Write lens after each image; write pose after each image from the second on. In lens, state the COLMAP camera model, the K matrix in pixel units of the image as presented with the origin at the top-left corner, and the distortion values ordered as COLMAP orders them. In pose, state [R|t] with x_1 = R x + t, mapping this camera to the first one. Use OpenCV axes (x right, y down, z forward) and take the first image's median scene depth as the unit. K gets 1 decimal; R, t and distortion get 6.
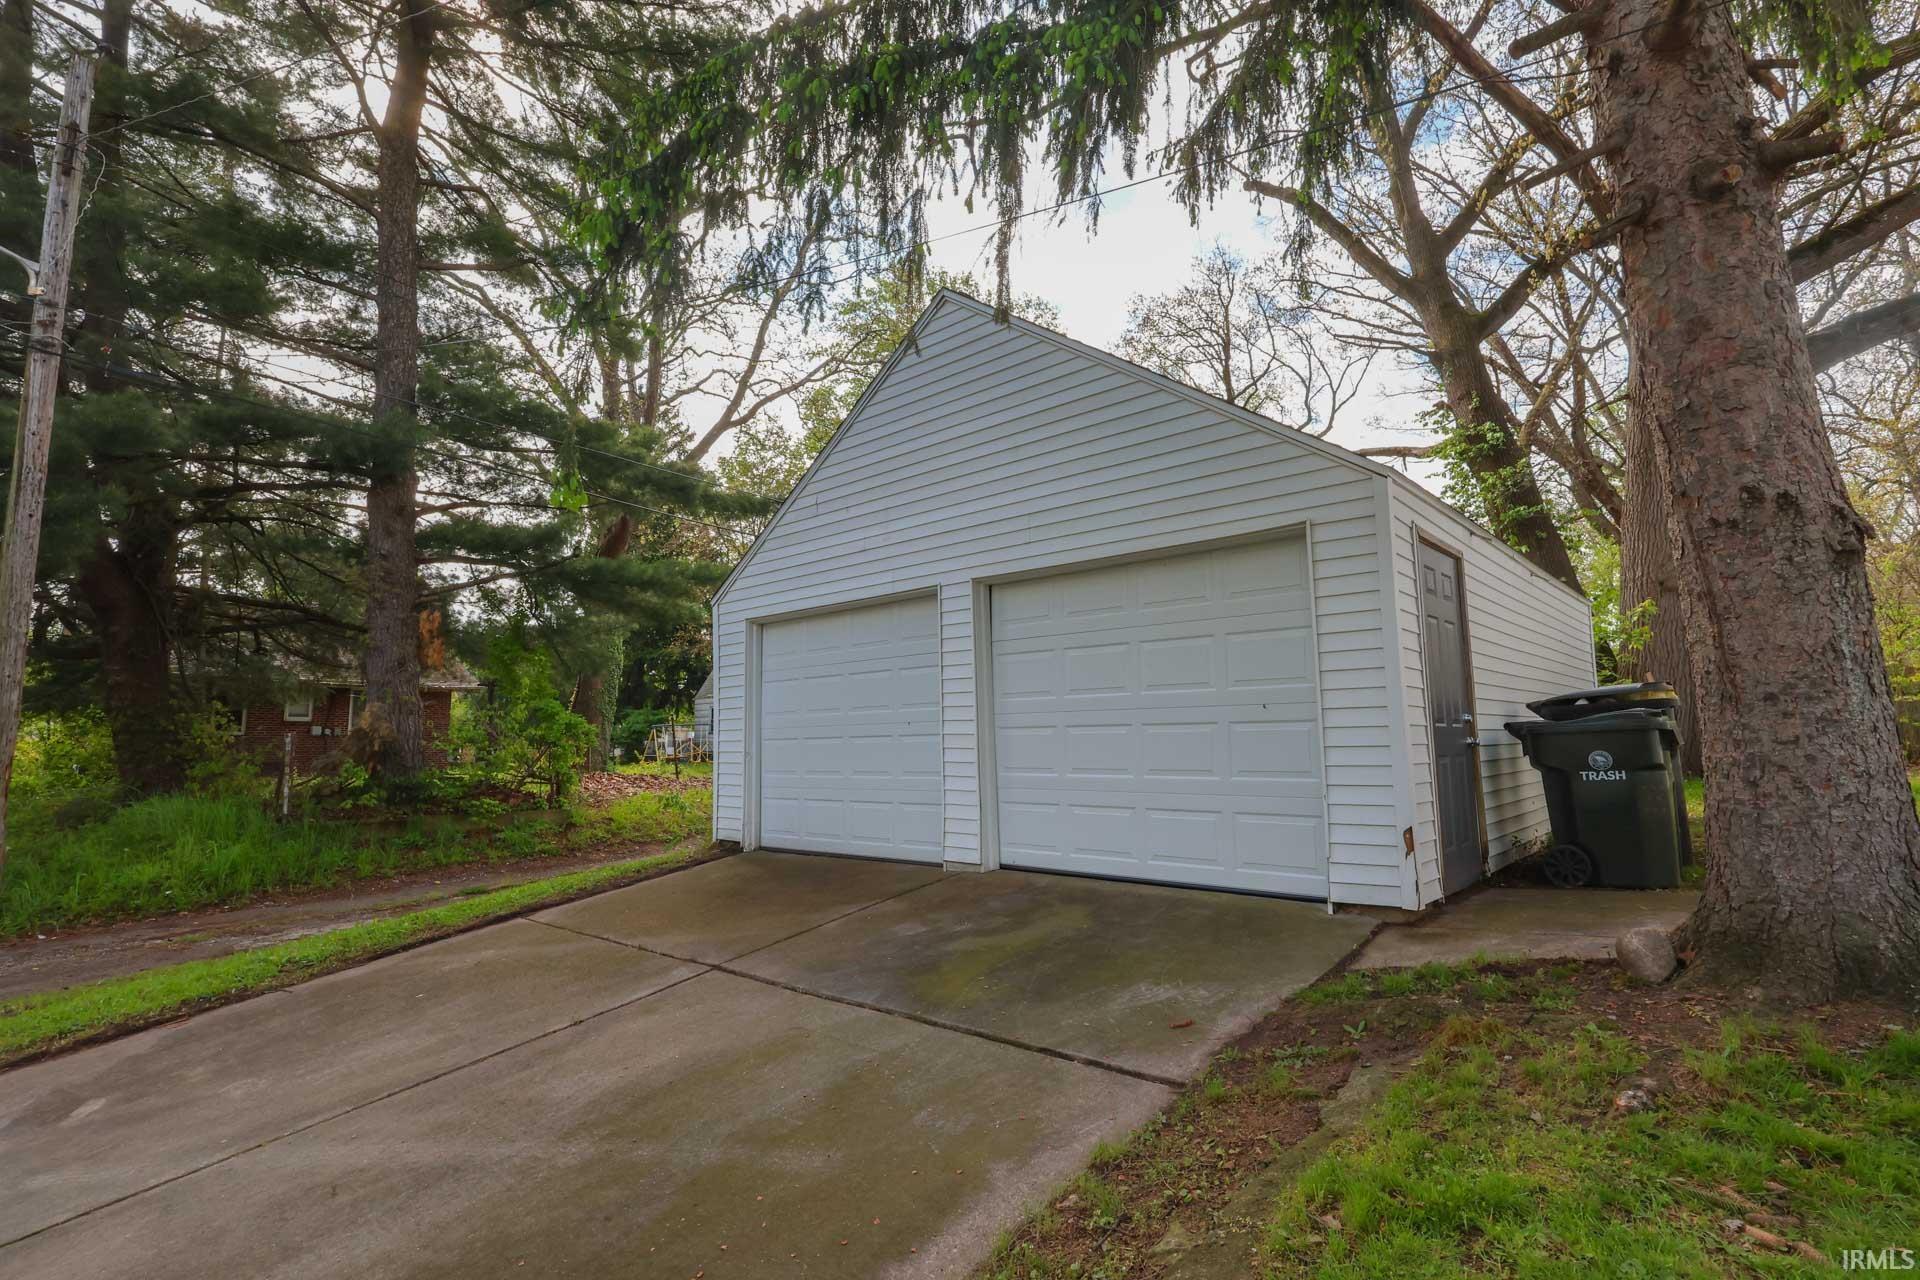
lens RADIAL K [[919.5, 0, 960.0], [0, 919.5, 640.0], [0, 0, 1]] dist [-0.000900, -0.000013]
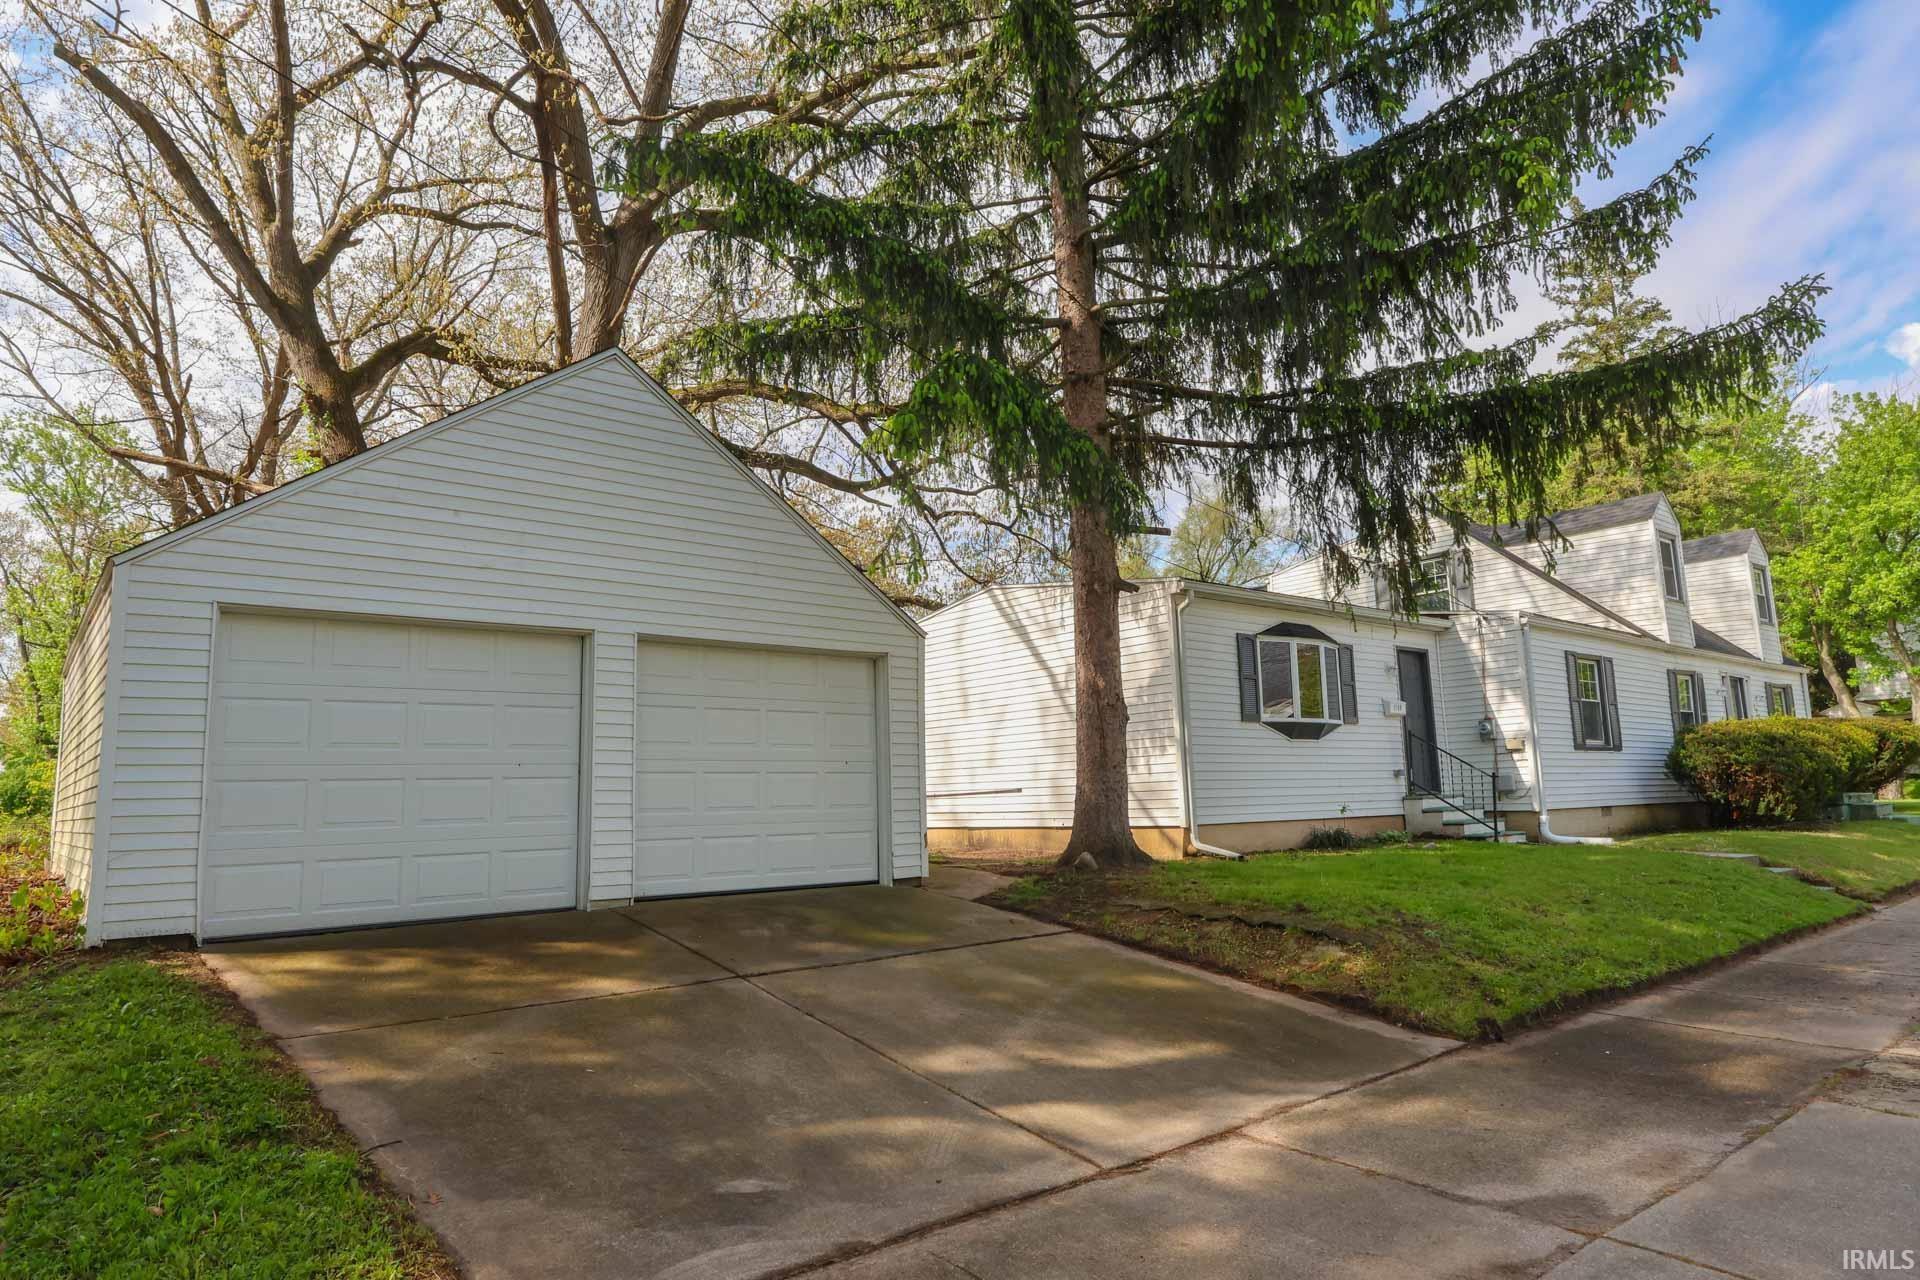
lens RADIAL K [[1137.2, 0, 960.0], [0, 1137.2, 640.0], [0, 0, 1]] dist [-0.000762, -0.000161]
pose [[0.134289, 0.149700, 0.979569, -1.190528], [-0.087101, 0.986480, -0.138816, 0.089861], [-0.987107, -0.066680, 0.145513, 0.413375]]
